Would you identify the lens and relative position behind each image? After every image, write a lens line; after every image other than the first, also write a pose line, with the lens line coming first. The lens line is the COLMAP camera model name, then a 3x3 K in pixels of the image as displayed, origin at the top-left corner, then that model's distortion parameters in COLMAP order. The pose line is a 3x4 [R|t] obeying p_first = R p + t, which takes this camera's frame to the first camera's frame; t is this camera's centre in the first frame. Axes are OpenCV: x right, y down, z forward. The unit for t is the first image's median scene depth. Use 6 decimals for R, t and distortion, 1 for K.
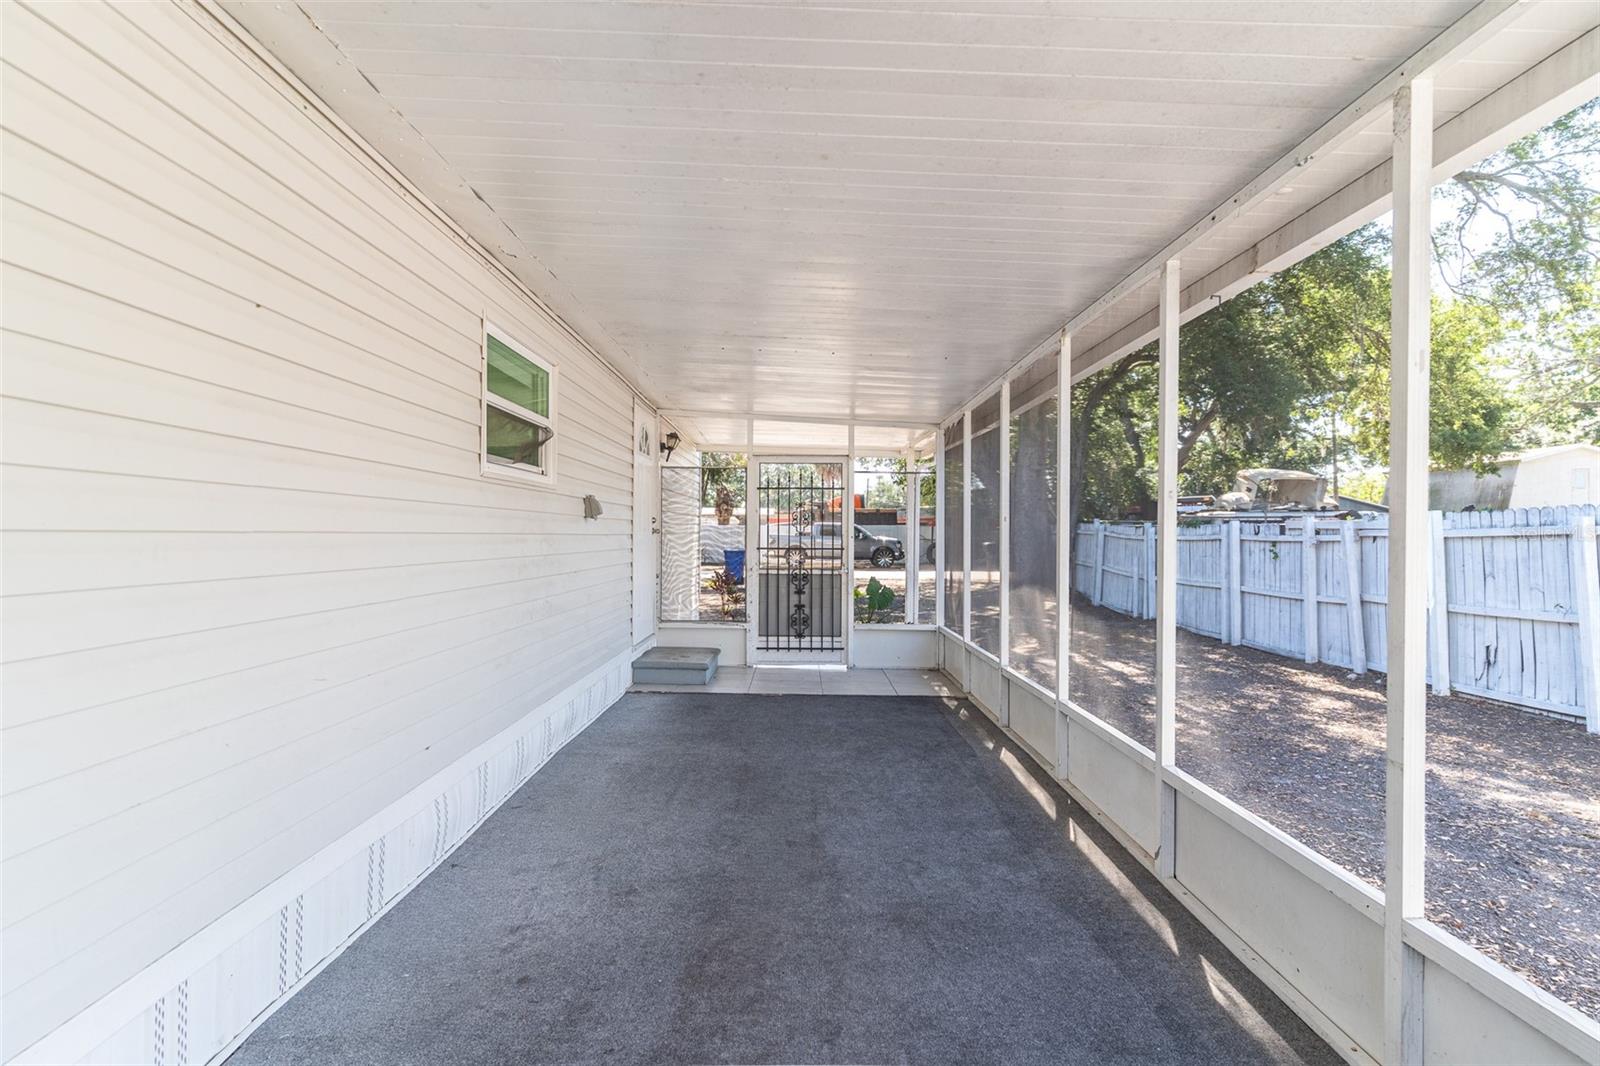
lens RADIAL K [[780.8, 0, 800.0], [0, 780.8, 533.0], [0, 0, 1]] dist [-0.000261, -0.000100]
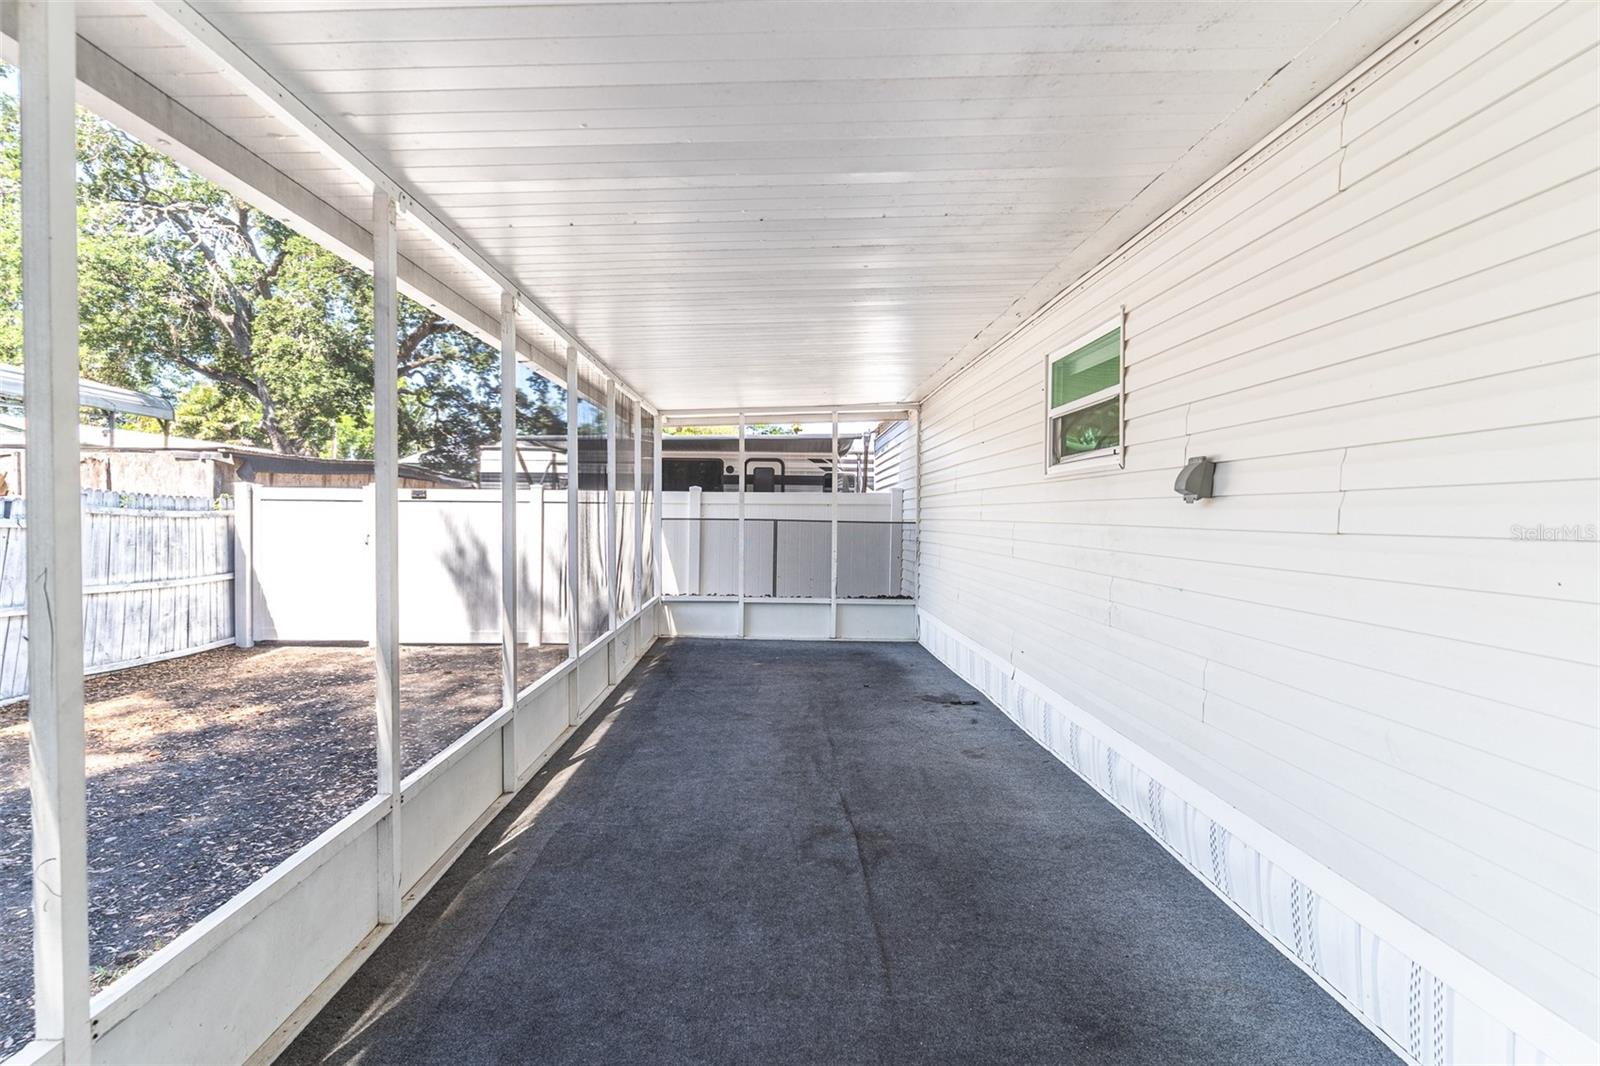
lens RADIAL K [[780.8, 0, 800.0], [0, 780.8, 533.0], [0, 0, 1]] dist [-0.000261, -0.000100]
pose [[-0.999537, -0.011482, -0.028184, 0.033713], [-0.012075, 0.999707, 0.020995, -0.003993], [0.027934, 0.021326, -0.999382, 2.010945]]
